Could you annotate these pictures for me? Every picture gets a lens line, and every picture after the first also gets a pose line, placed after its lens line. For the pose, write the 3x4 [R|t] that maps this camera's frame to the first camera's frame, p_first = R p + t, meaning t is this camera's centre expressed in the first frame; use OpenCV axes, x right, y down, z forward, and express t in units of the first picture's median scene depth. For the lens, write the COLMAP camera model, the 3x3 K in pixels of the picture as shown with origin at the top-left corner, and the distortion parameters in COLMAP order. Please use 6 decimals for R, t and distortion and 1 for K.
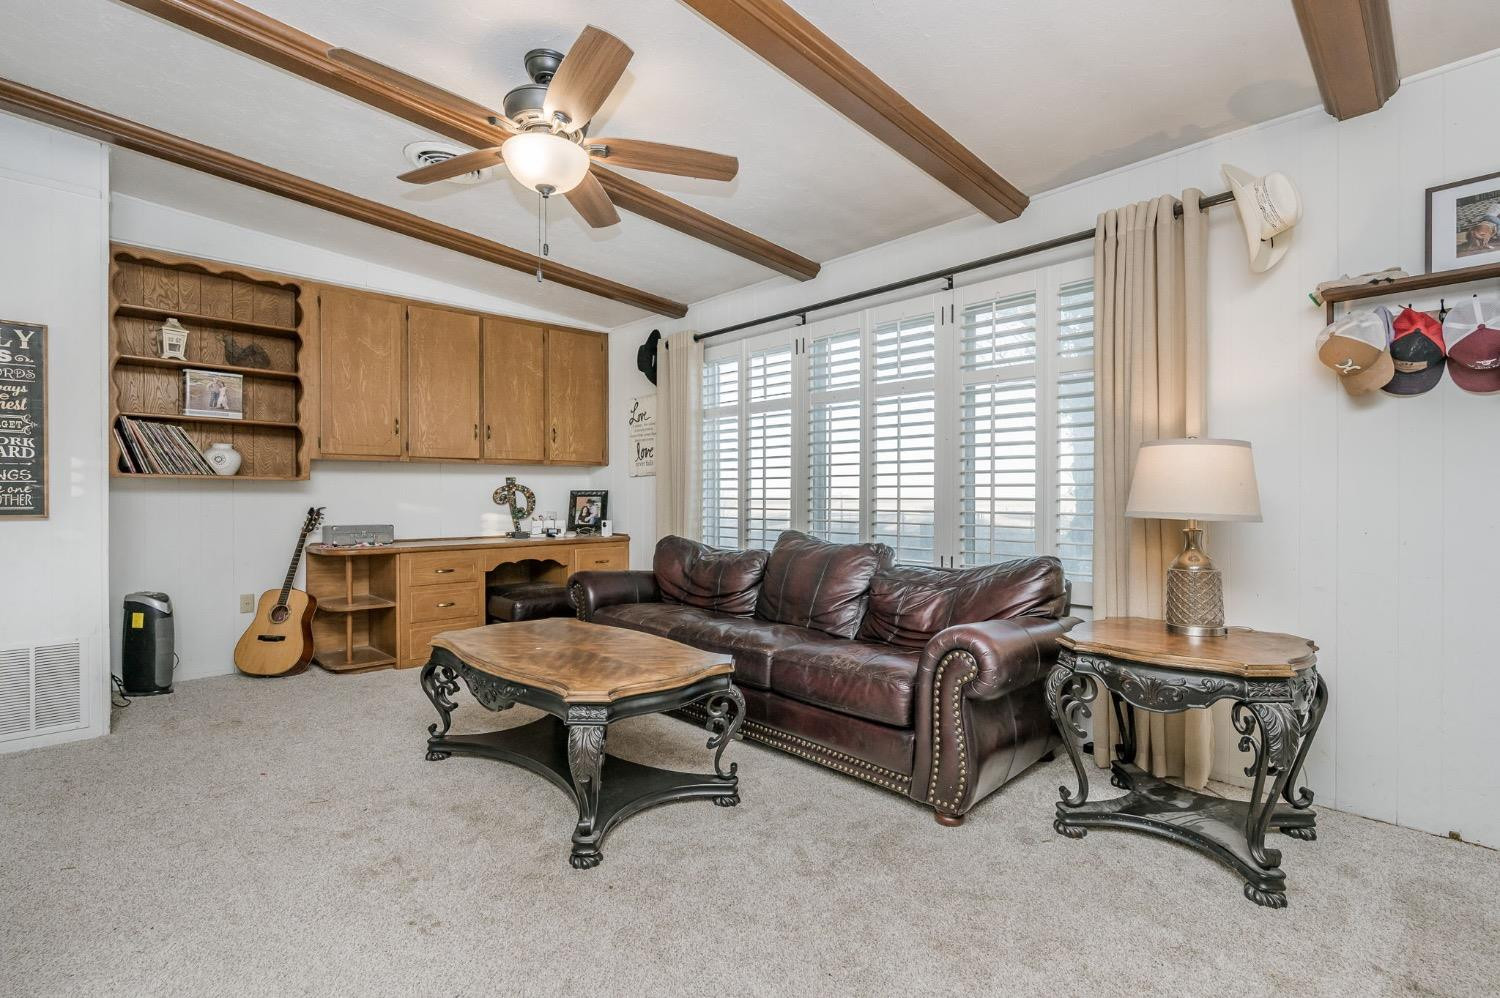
lens RADIAL K [[696.5, 0, 745.1], [0, 696.5, 497.0], [0, 0, 1]] dist [-0.013070, 0.000555]
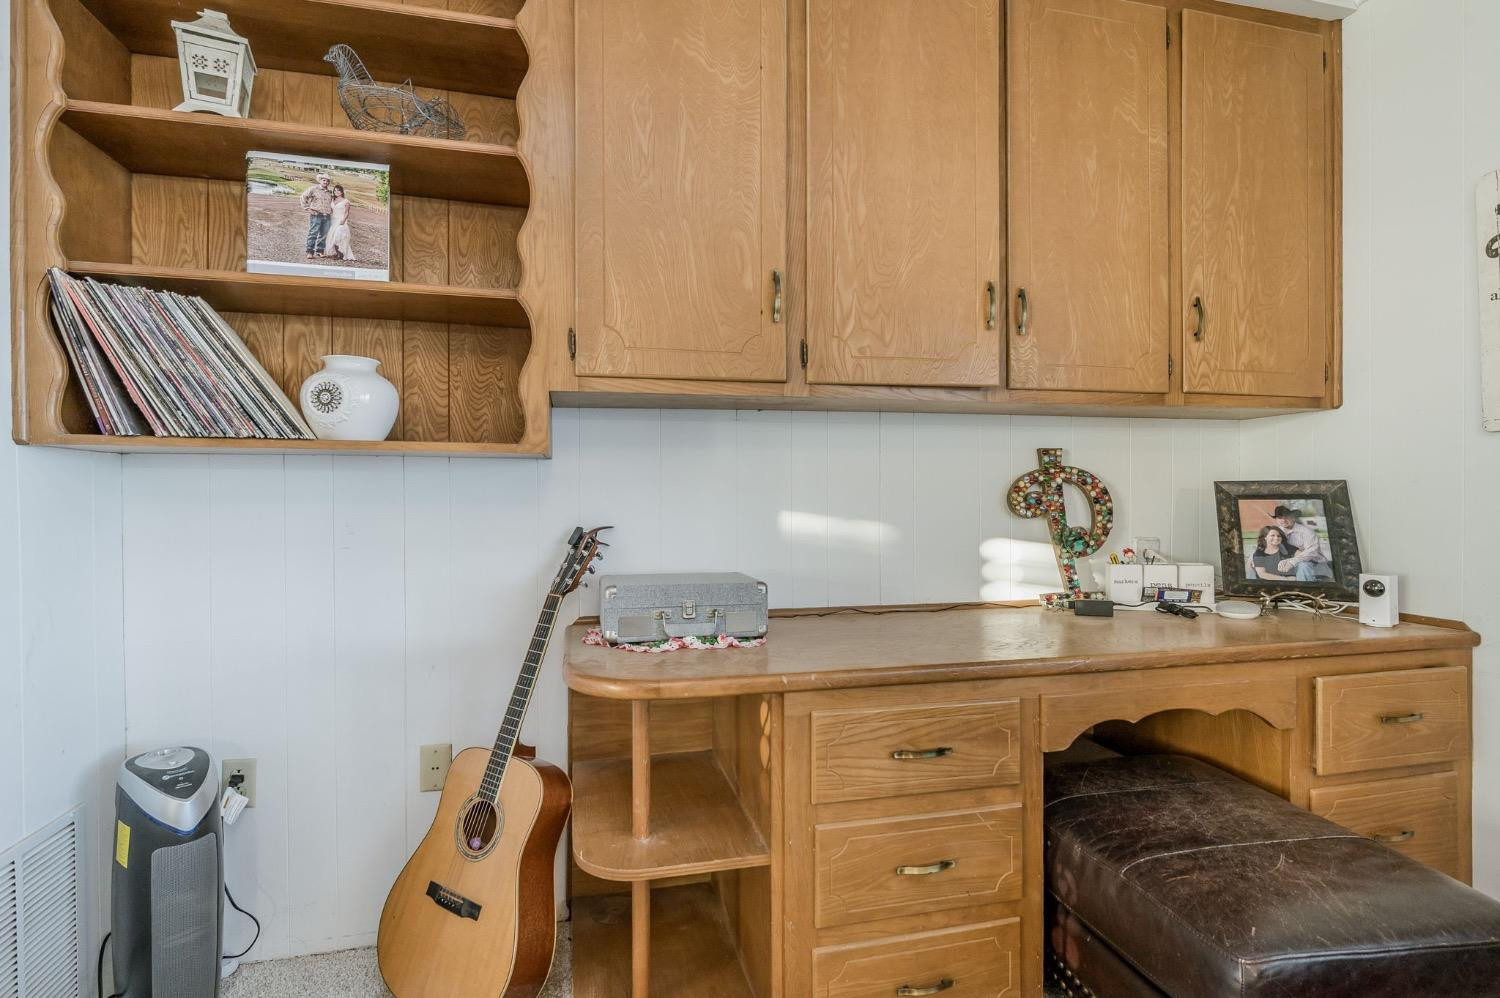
lens RADIAL K [[696.5, 0, 744.1], [0, 696.5, 486.9], [0, 0, 1]] dist [-0.013070, 0.000555]
pose [[0.854014, 0.001101, -0.520249, -0.346189], [-0.002074, 0.999997, -0.001288, -0.006979], [0.520246, 0.002179, 0.854013, 0.718540]]
